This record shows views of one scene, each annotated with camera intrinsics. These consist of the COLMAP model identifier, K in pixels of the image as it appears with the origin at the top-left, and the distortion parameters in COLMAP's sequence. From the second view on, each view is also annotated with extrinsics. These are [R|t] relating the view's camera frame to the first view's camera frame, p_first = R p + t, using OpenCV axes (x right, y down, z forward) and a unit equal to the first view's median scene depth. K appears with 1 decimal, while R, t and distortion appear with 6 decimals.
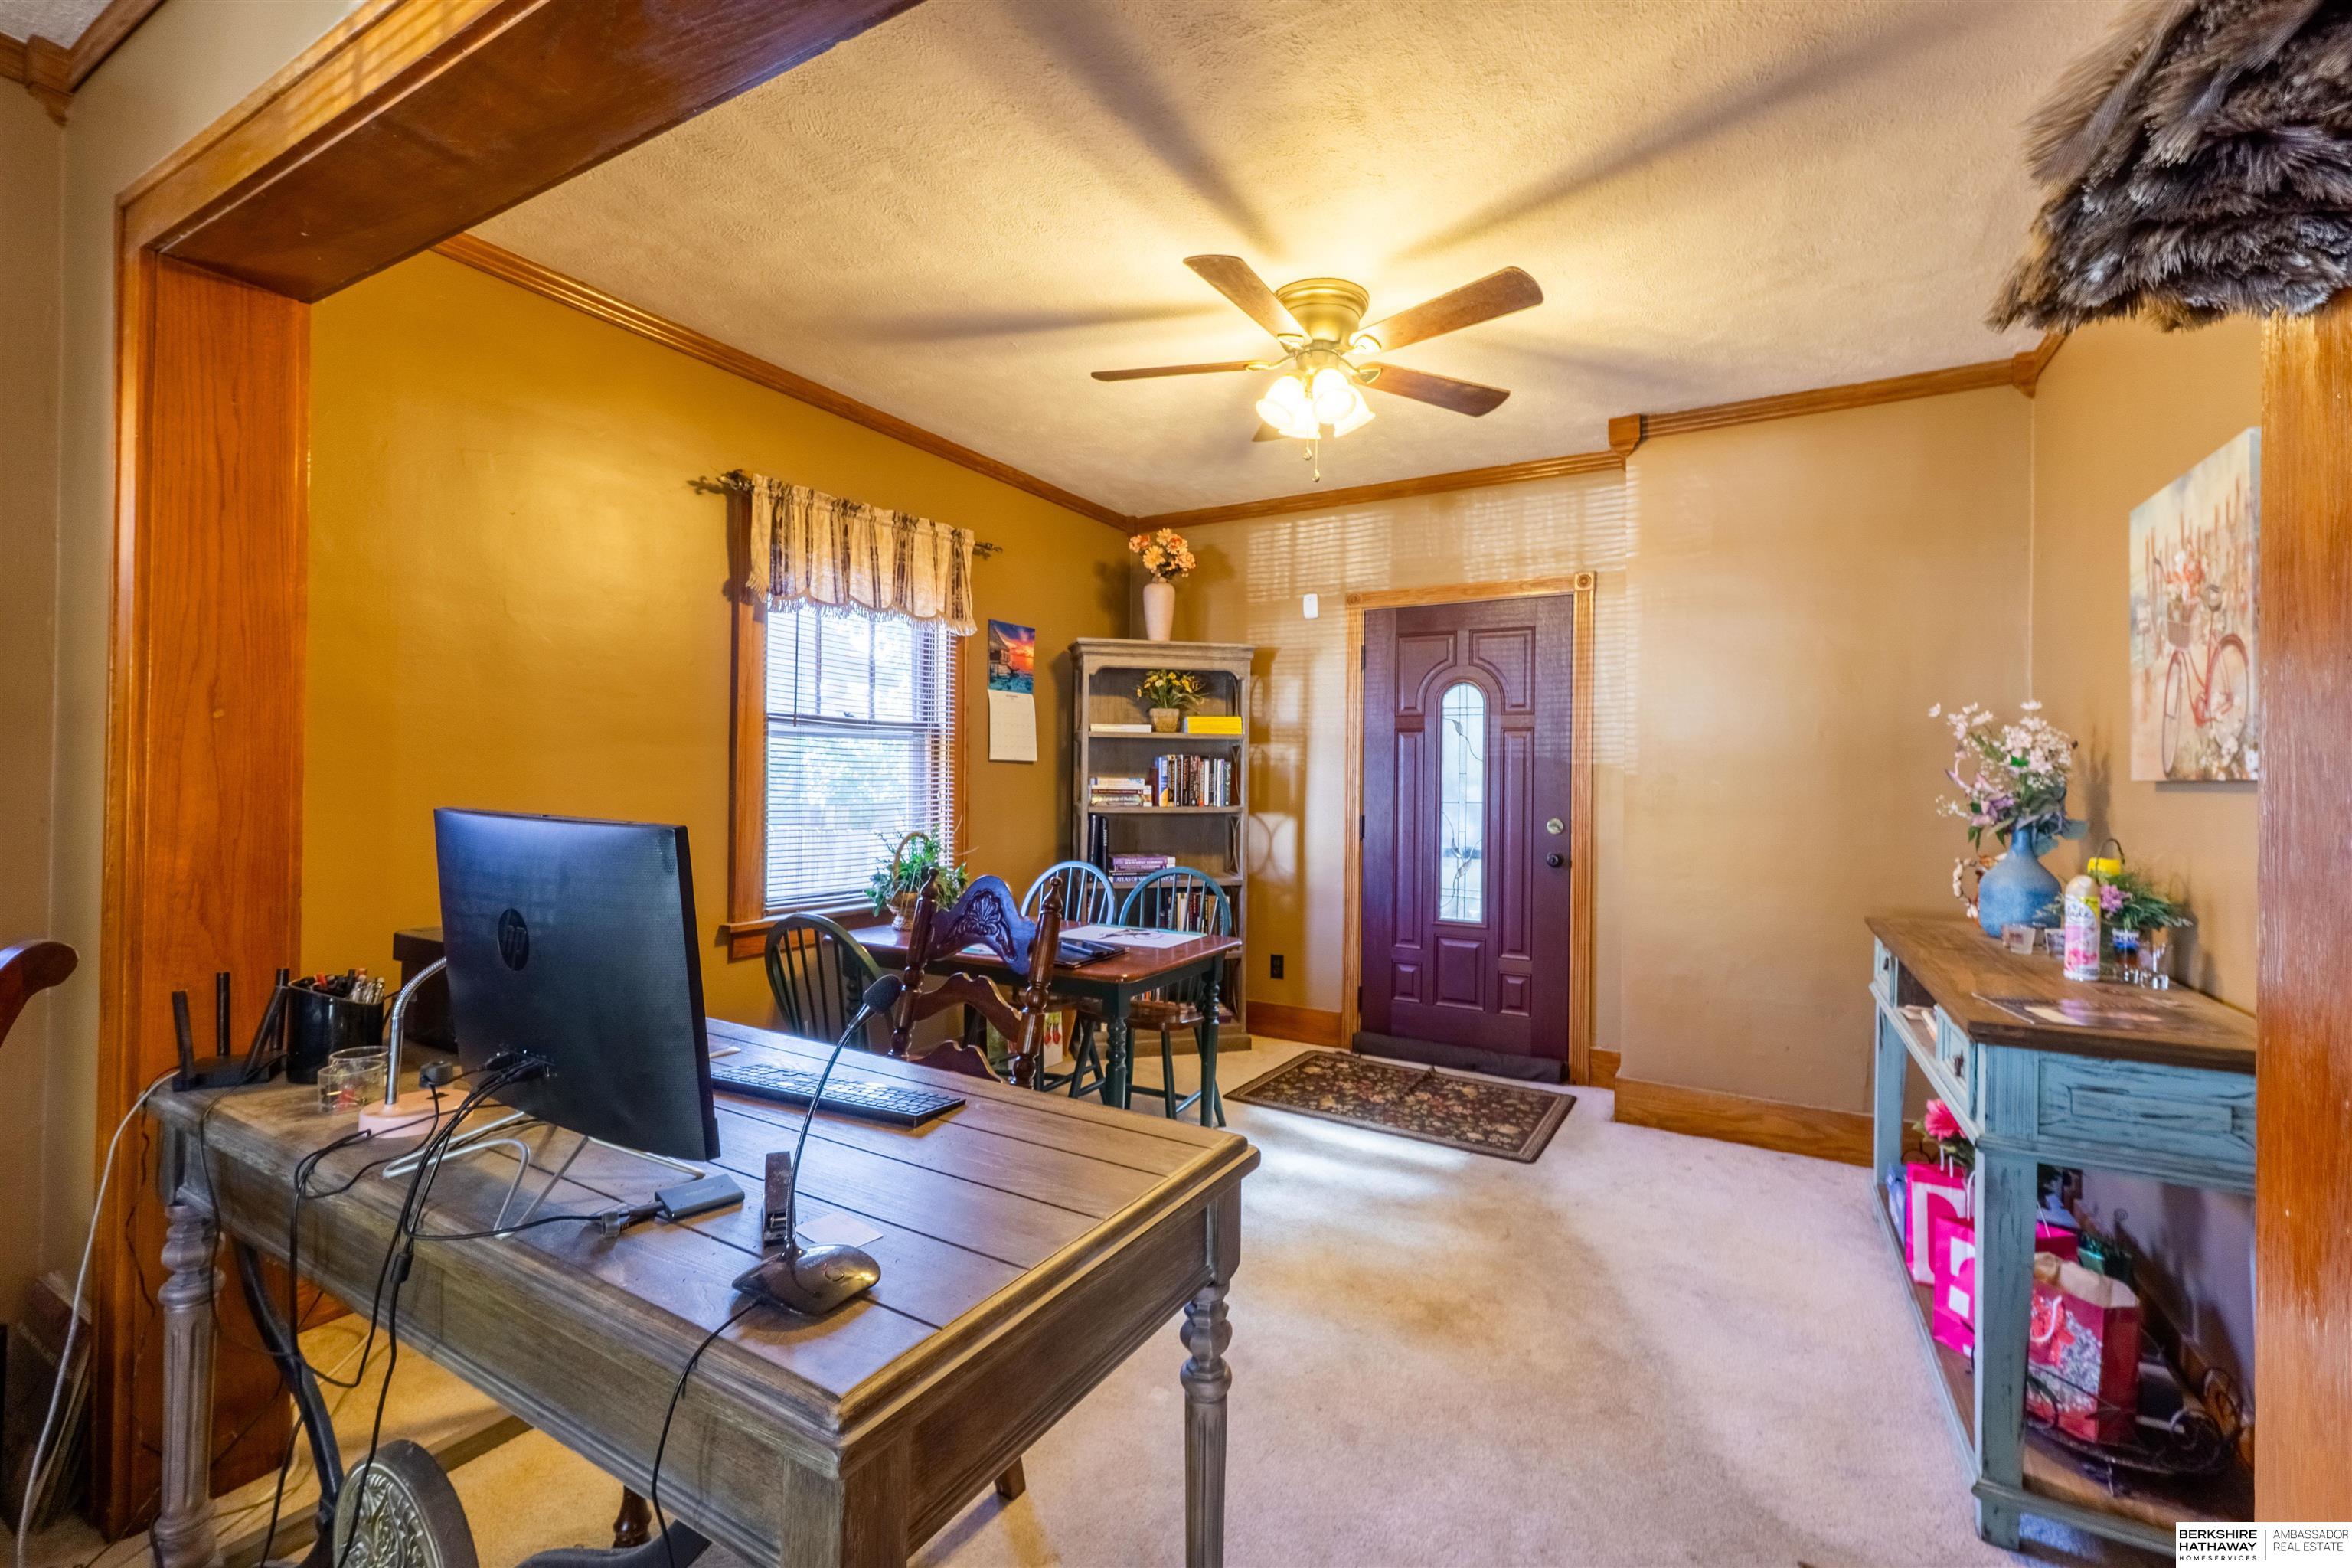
lens RADIAL K [[992.3, 0, 1183.6], [0, 992.3, 773.8], [0, 0, 1]] dist [0.009774, -0.000695]
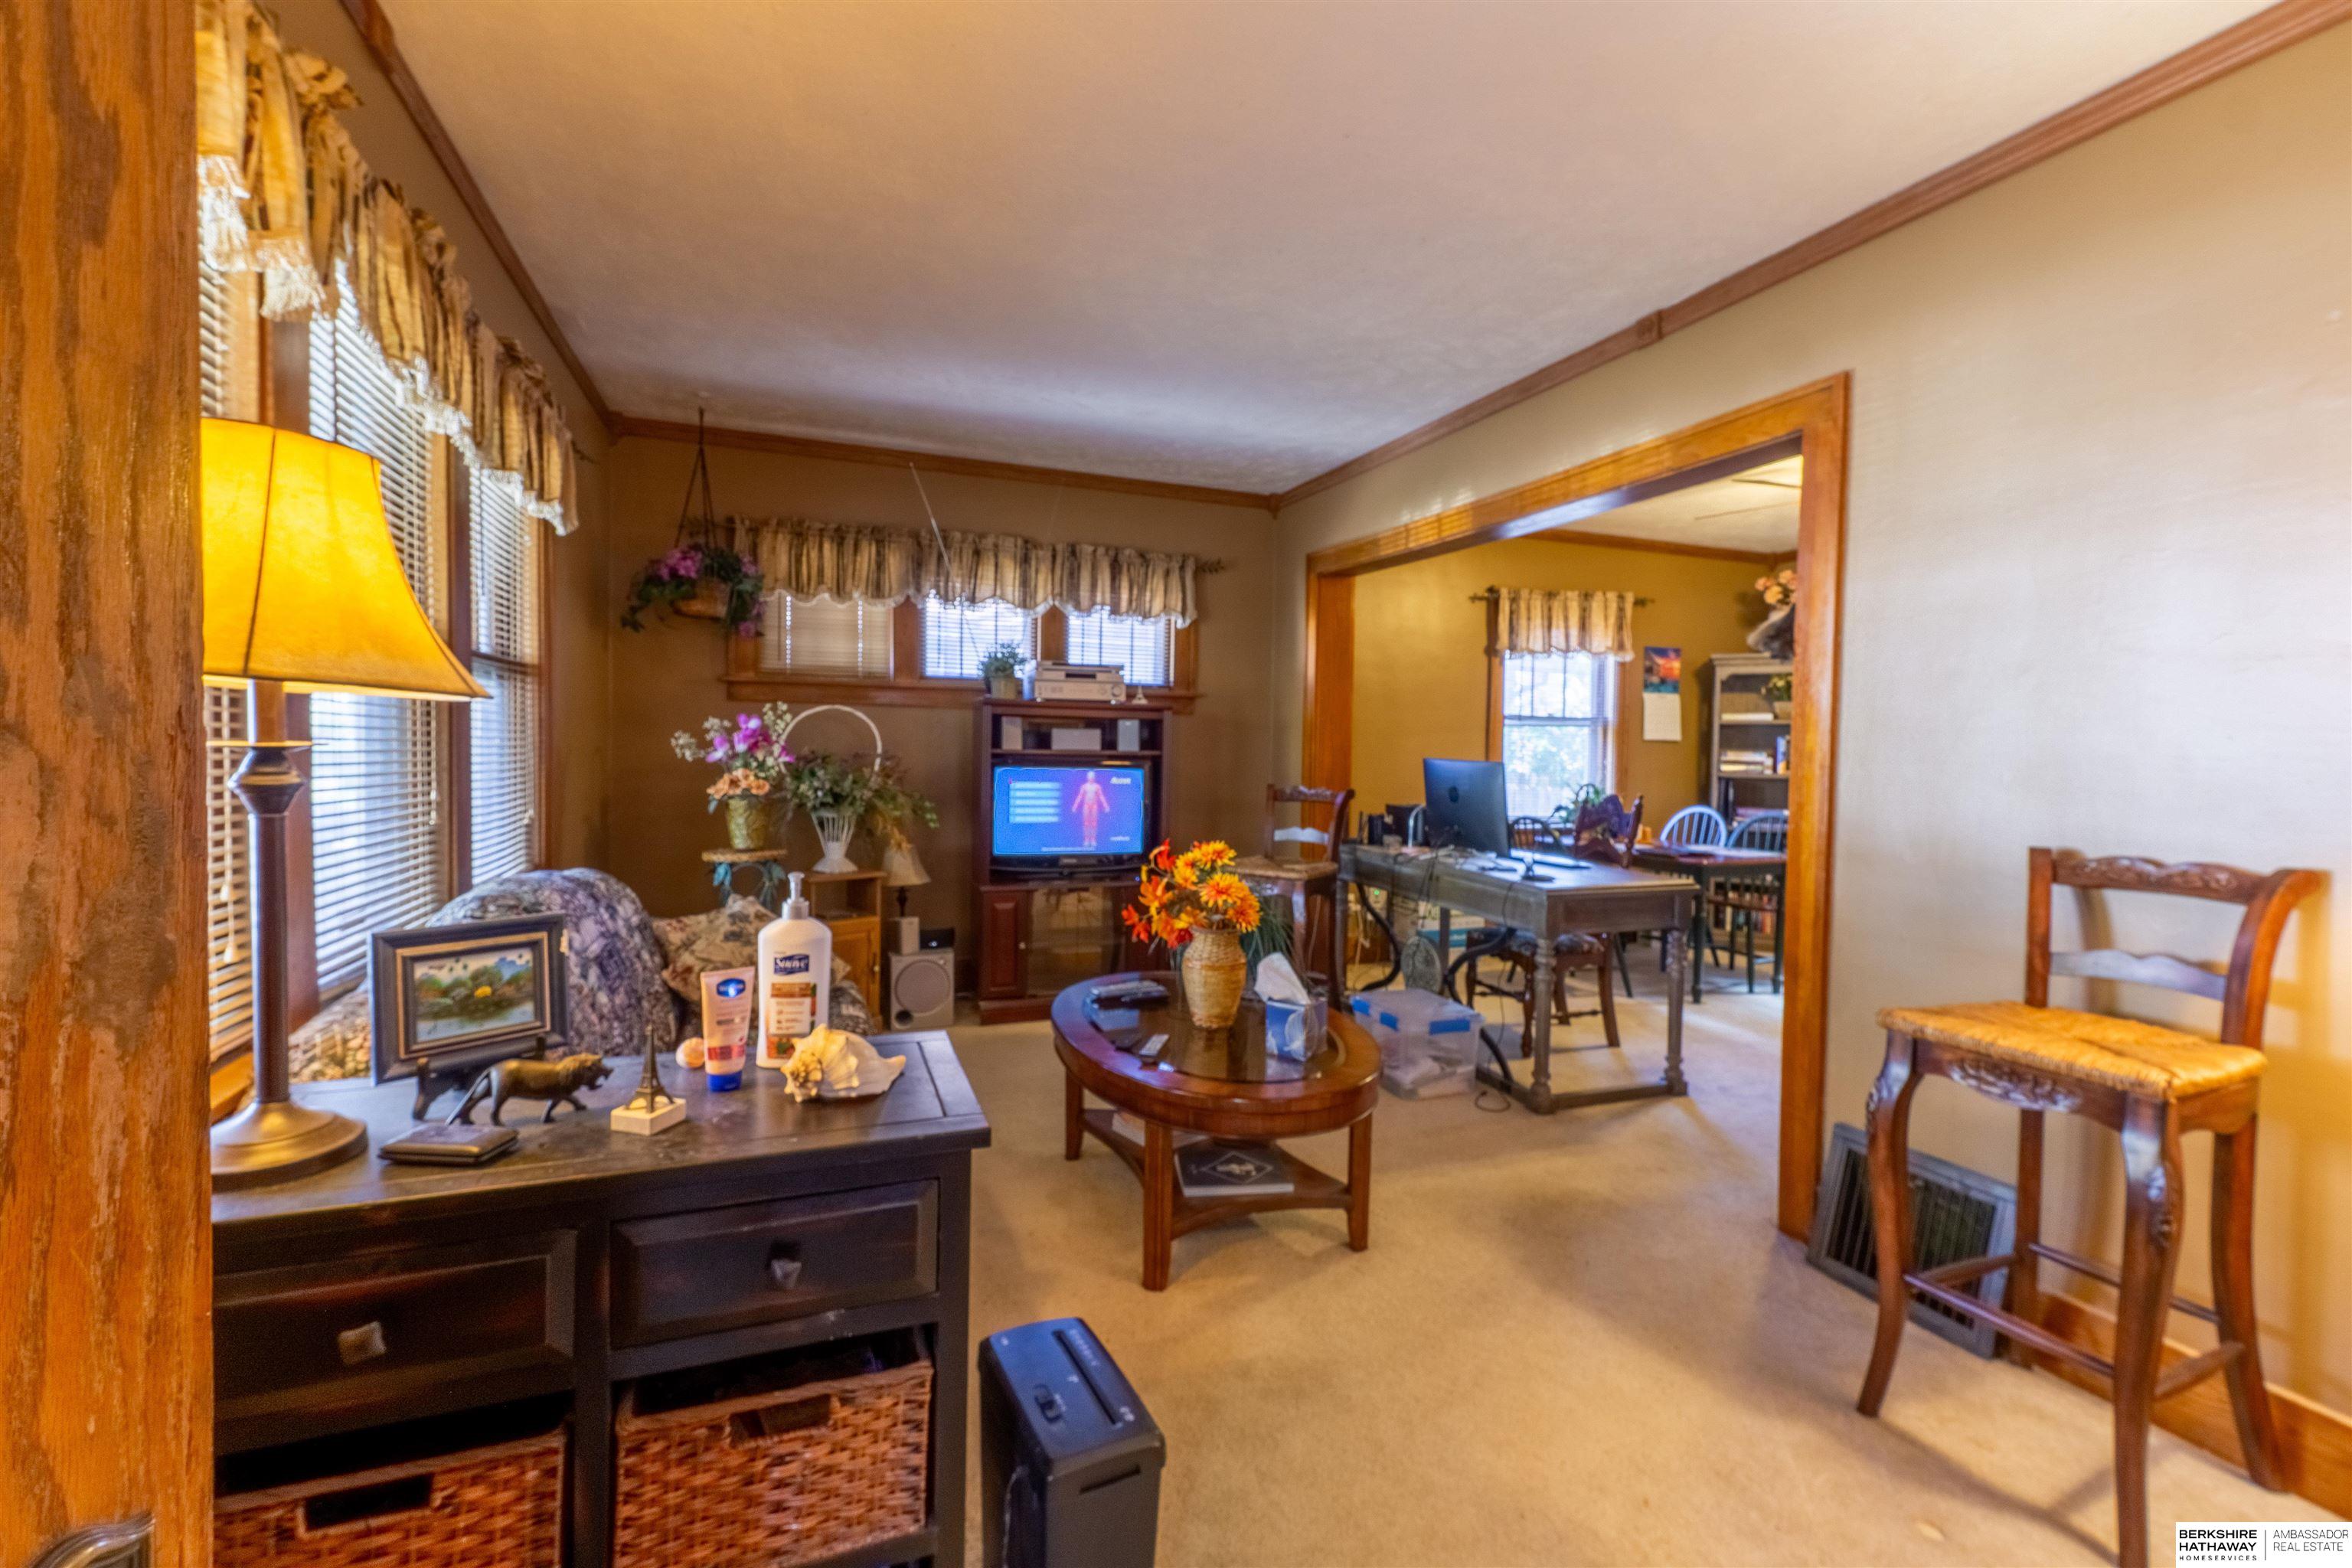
lens RADIAL K [[992.3, 0, 1177.1], [0, 992.3, 768.5], [0, 0, 1]] dist [0.009774, -0.000695]
pose [[0.777228, 0.016082, -0.629013, 0.220191], [-0.003524, 0.999769, 0.021207, 0.000138], [0.629209, -0.014266, 0.777105, -0.670751]]
